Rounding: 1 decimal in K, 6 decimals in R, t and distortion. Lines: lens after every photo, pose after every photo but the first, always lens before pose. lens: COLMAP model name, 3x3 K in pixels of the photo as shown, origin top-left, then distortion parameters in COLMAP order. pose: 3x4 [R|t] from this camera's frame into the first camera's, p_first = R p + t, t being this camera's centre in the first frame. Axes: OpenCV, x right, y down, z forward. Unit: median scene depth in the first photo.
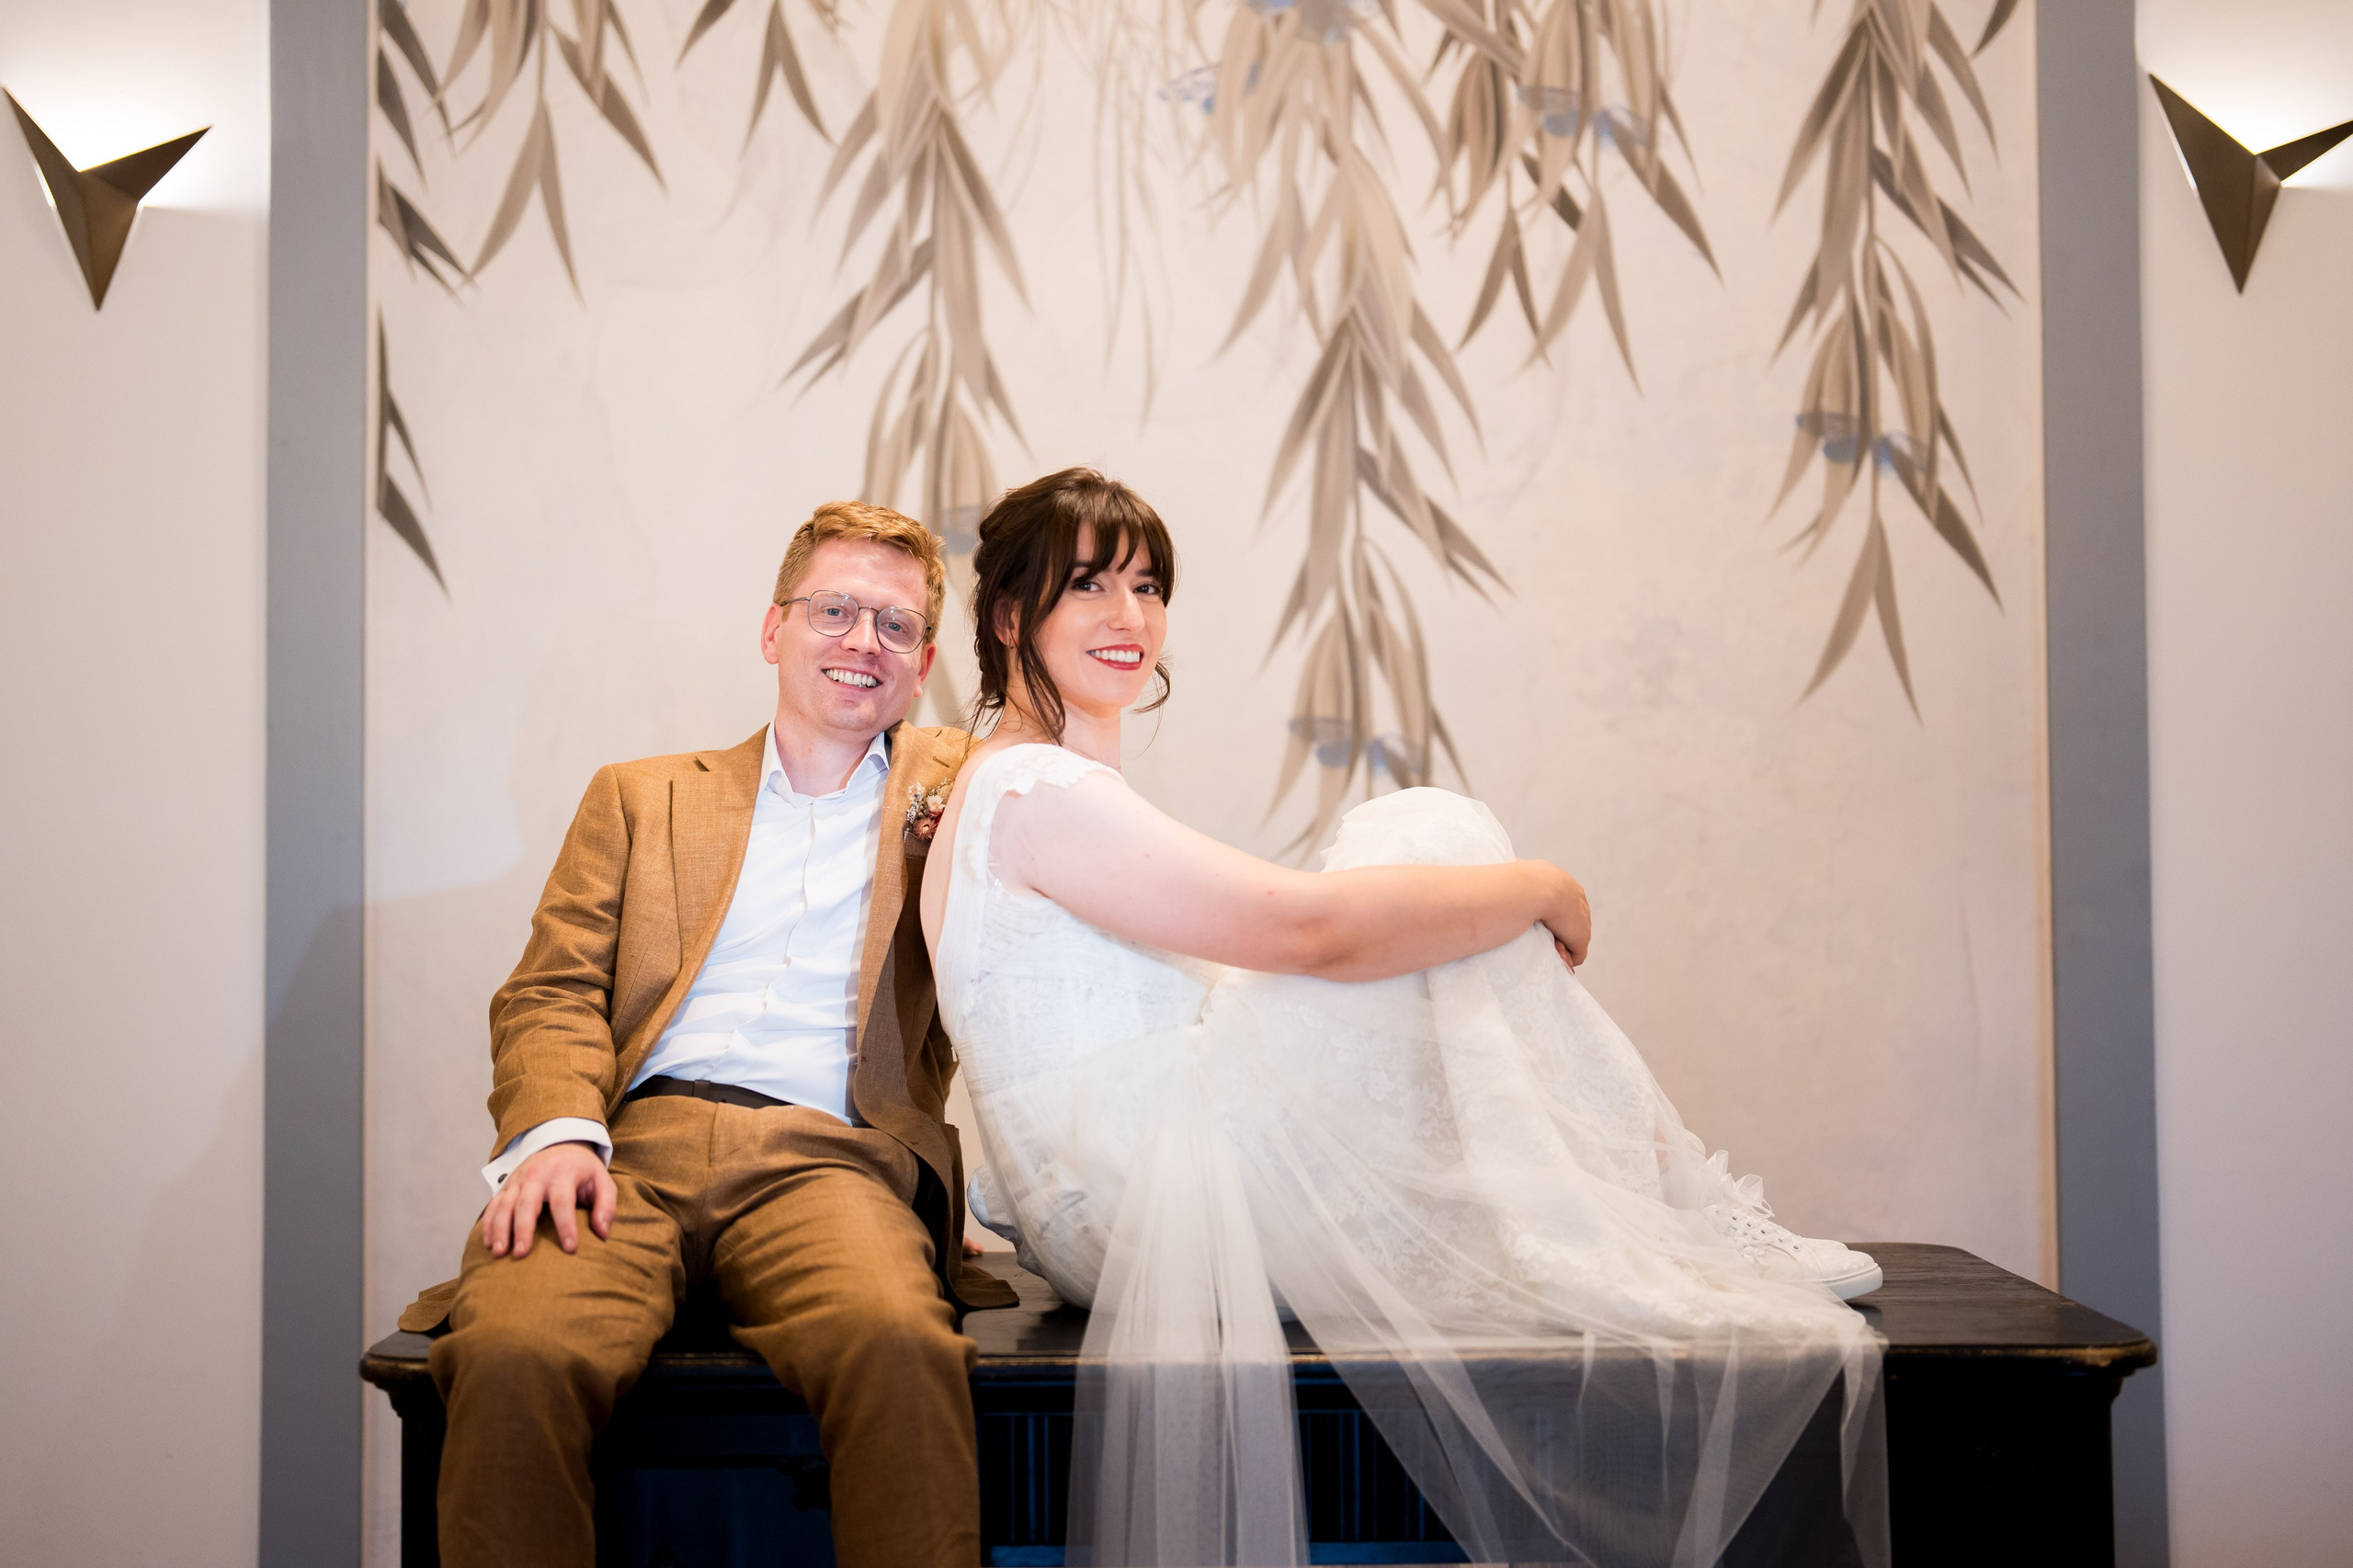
lens RADIAL K [[3337.7, 0, 1176.5], [0, 3337.7, 784.0], [0, 0, 1]] dist [-0.117618, 0.650660]
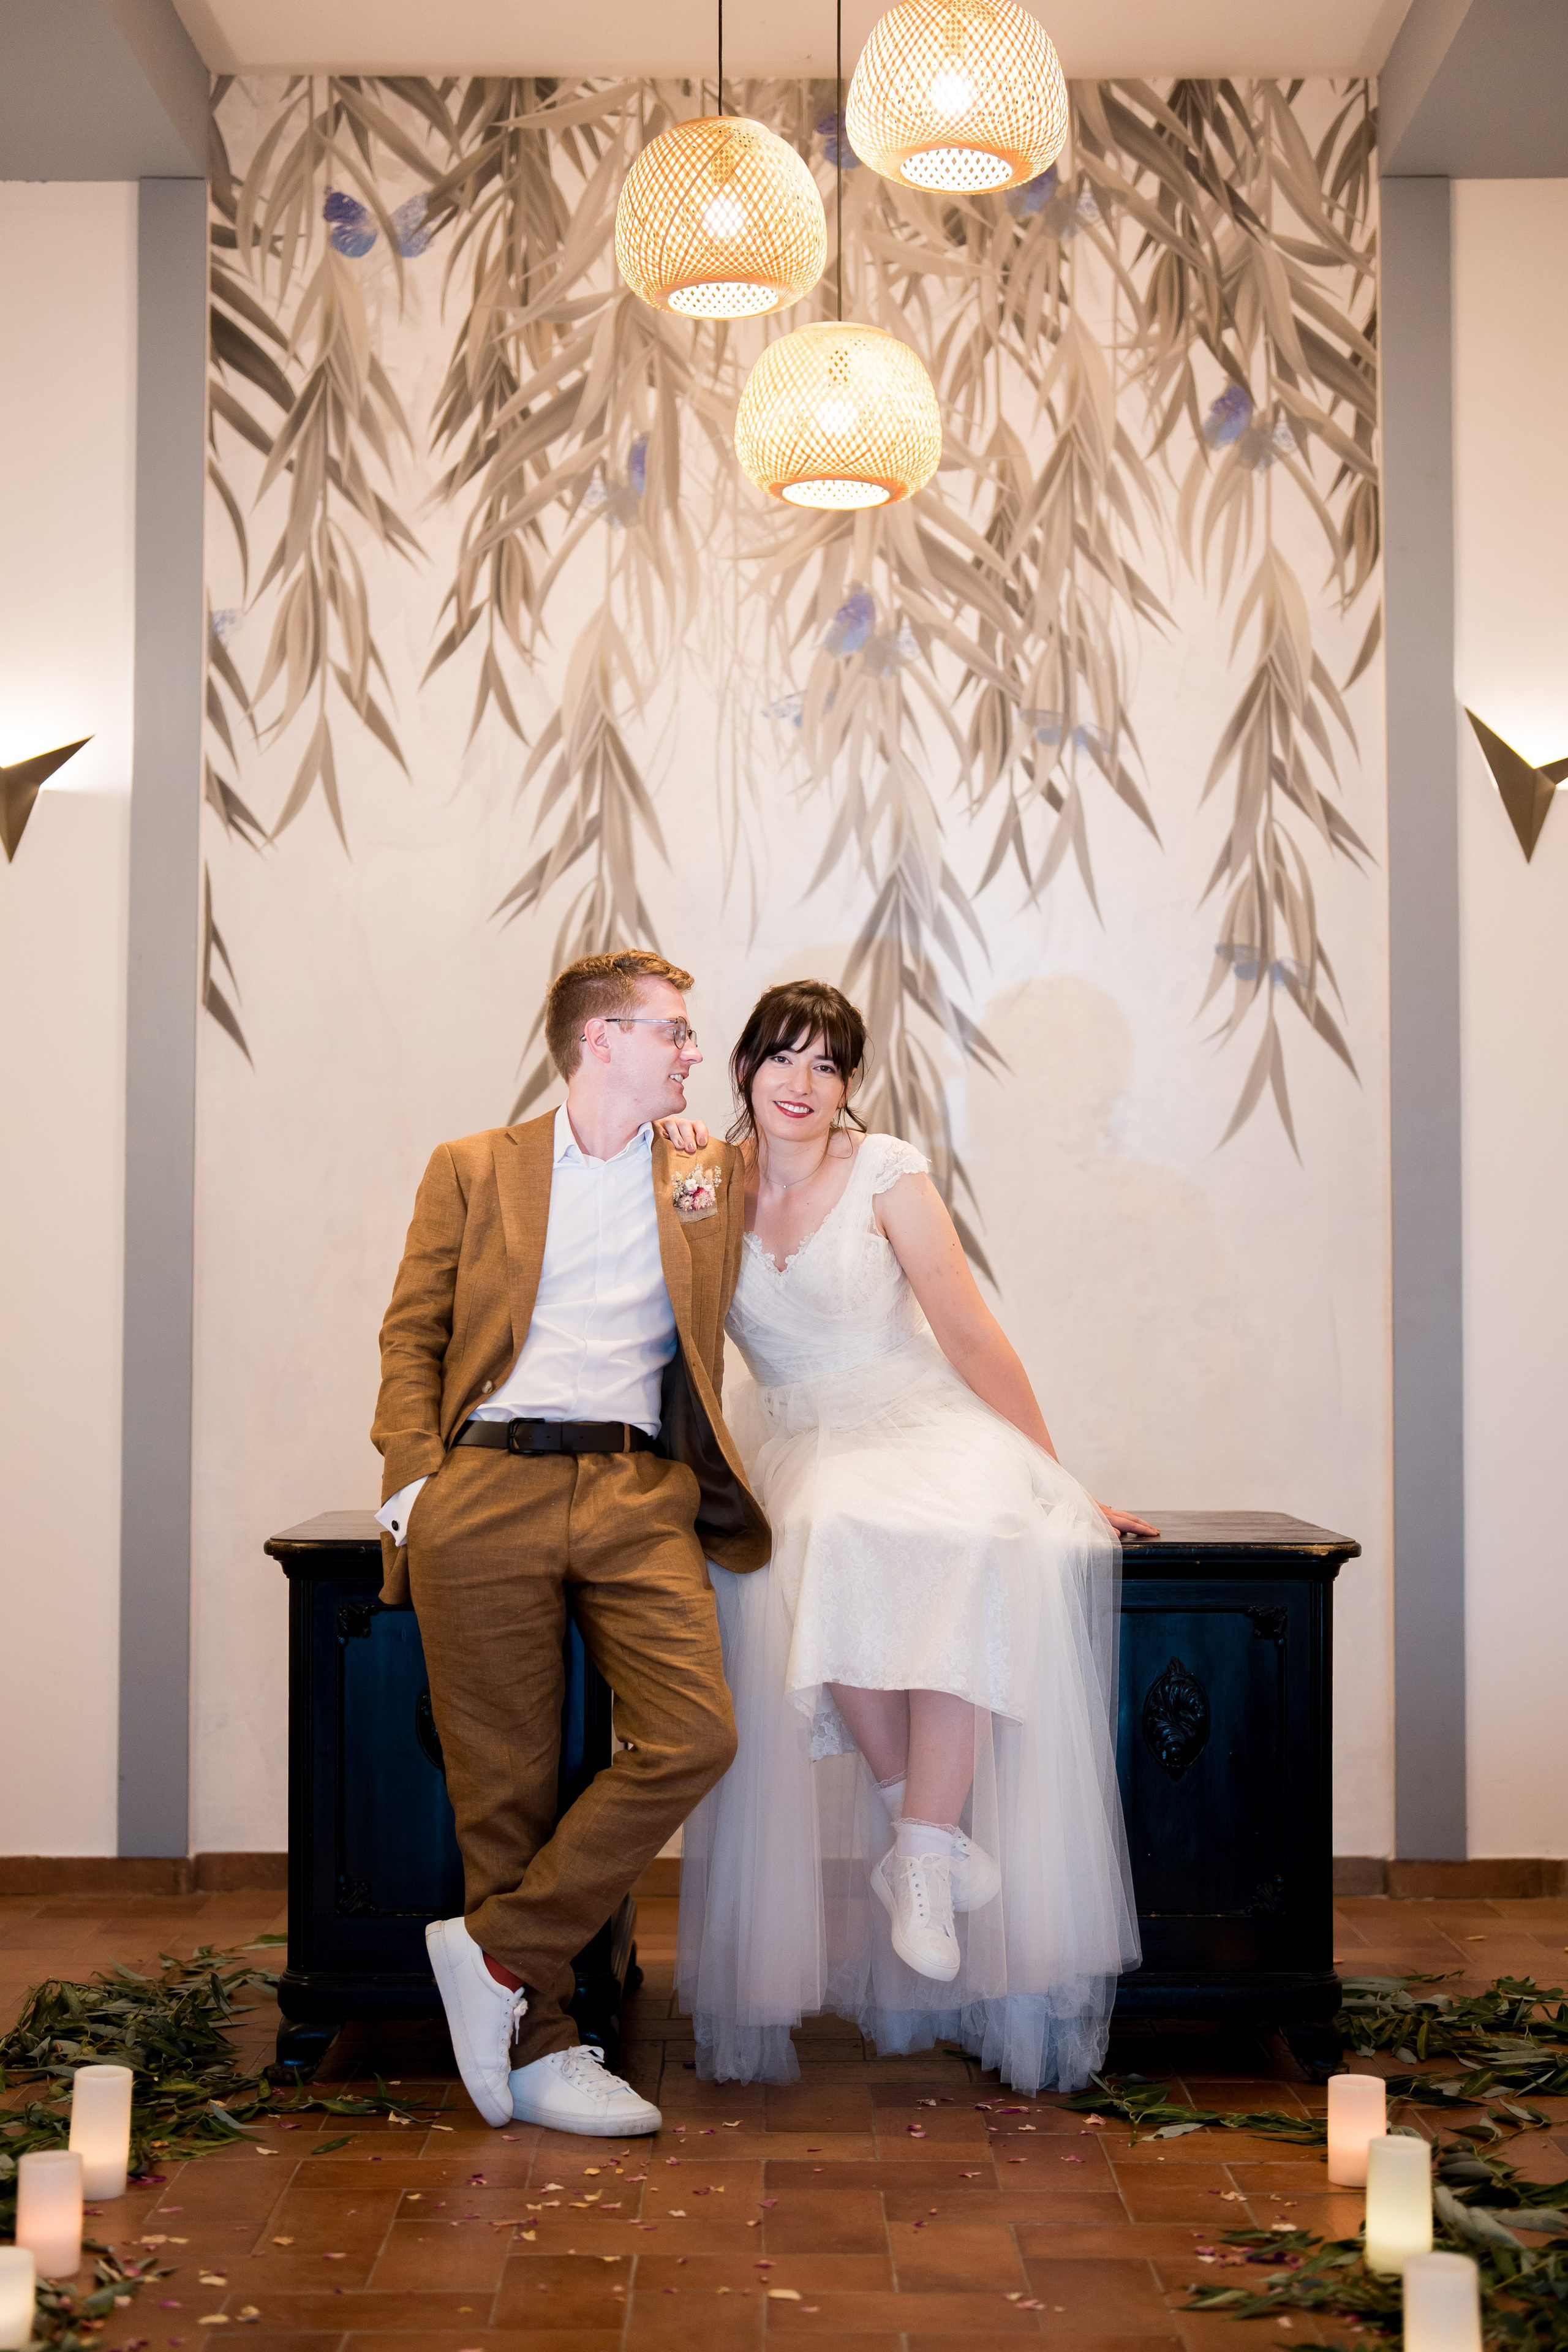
lens RADIAL K [[3294.7, 0, 746.6], [0, 3294.7, 1235.4], [0, 0, 1]] dist [-0.064406, 0.162729]
pose [[0.999871, 0.009419, -0.012984, 0.008085], [-0.009276, 0.999896, 0.011043, -0.002389], [0.013087, -0.010921, 0.999855, -0.389862]]
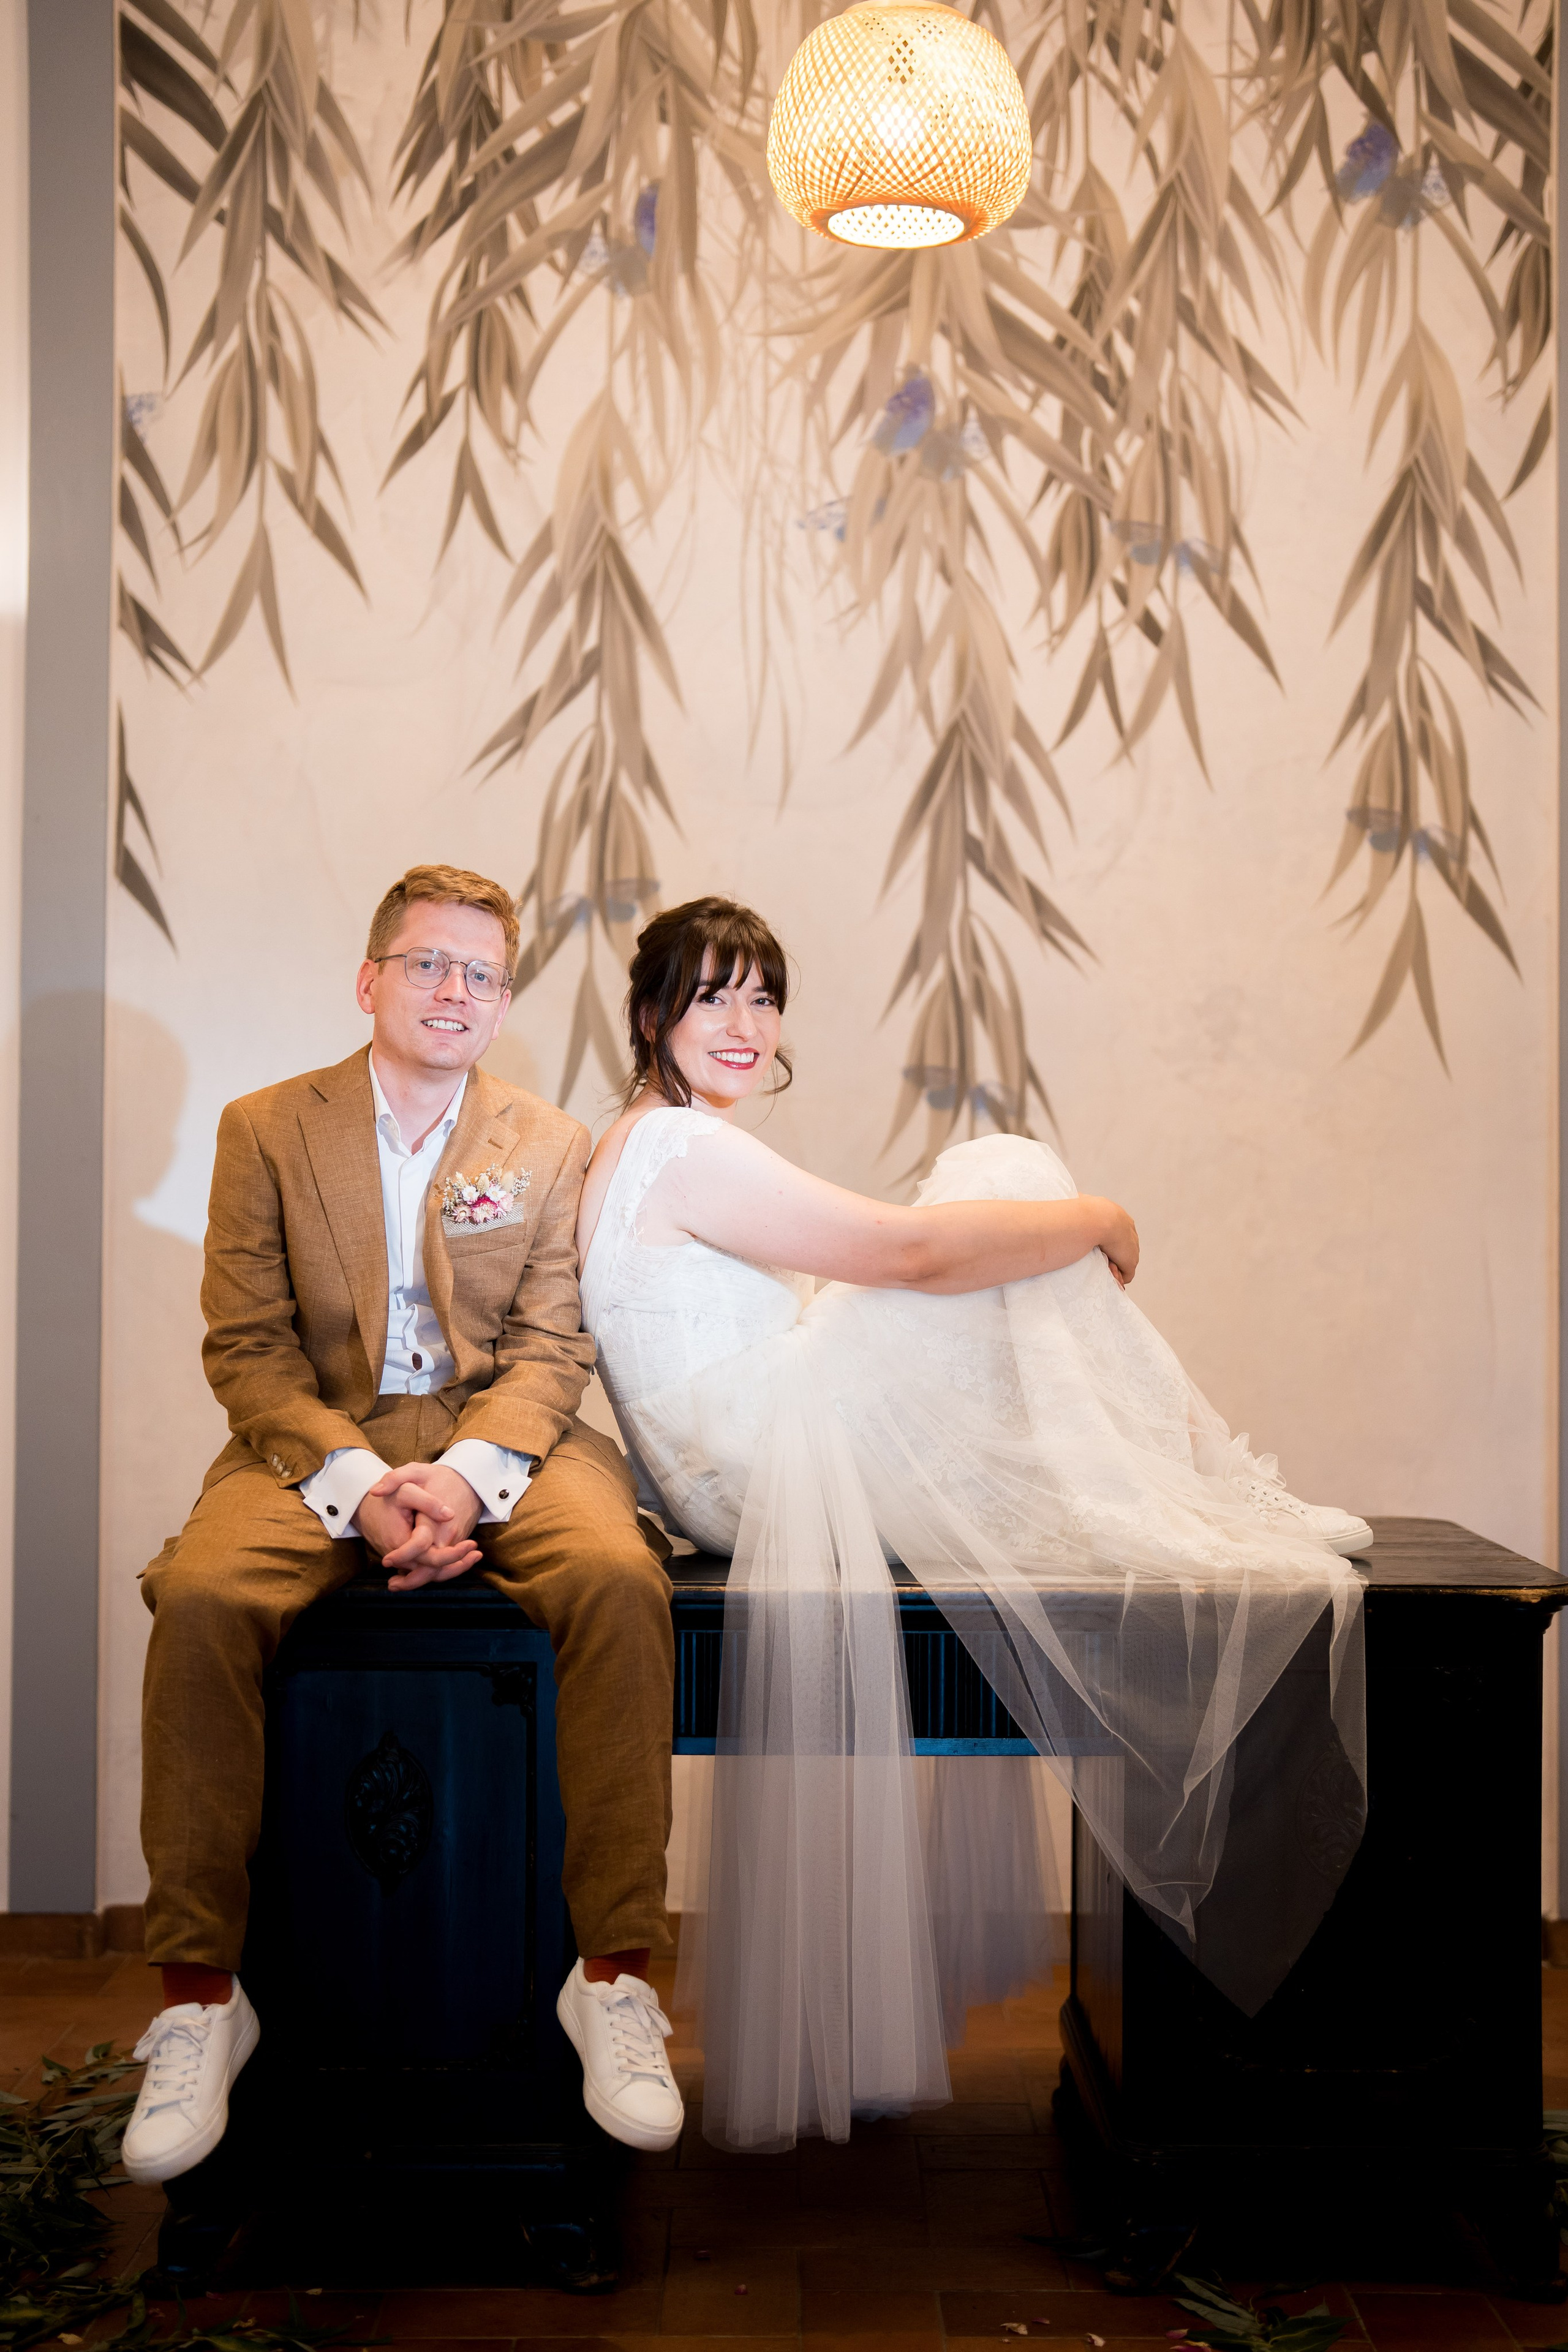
lens RADIAL K [[3336.4, 0, 796.9], [0, 3336.4, 1171.7], [0, 0, 1]] dist [-0.117618, 0.650660]
pose [[0.999920, 0.012668, 0.000200, -0.002943], [-0.012669, 0.999689, 0.021459, -0.007798], [0.000072, -0.021460, 0.999770, -0.155987]]
